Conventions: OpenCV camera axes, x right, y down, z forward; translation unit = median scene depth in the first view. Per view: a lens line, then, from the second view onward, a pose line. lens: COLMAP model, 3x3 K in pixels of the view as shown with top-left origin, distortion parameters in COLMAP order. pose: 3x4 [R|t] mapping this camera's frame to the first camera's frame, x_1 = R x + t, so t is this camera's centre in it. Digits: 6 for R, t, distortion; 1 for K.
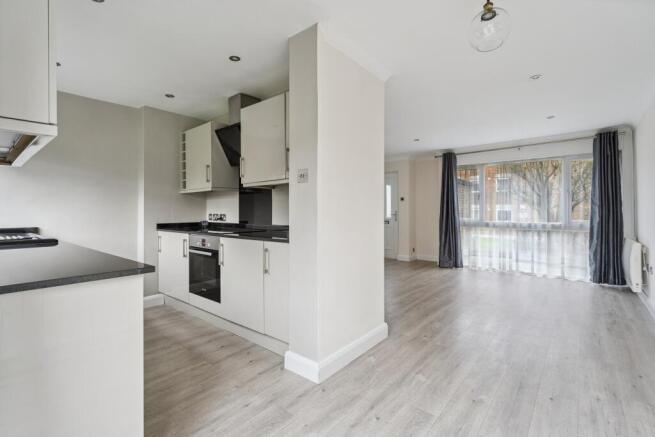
lens RADIAL K [[302.5, 0, 326.7], [0, 302.5, 213.6], [0, 0, 1]] dist [0.005589, 0.000192]
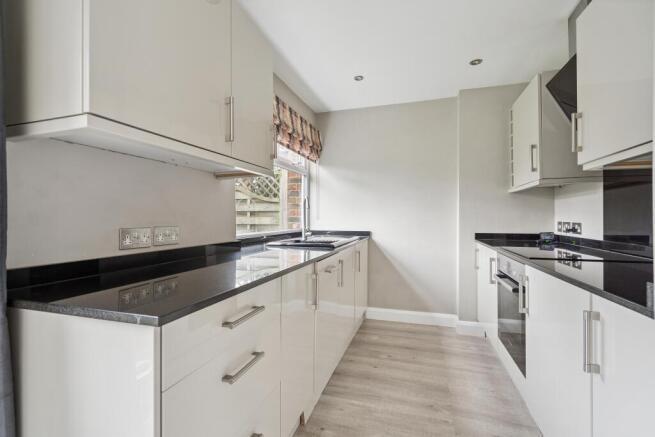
lens RADIAL K [[302.5, 0, 327.0], [0, 302.5, 216.6], [0, 0, 1]] dist [0.005589, 0.000192]
pose [[0.379874, 0.001493, -0.925037, 0.027660], [-0.007077, 0.999974, -0.001292, -0.006208], [0.925011, 0.007037, 0.379874, 0.341874]]
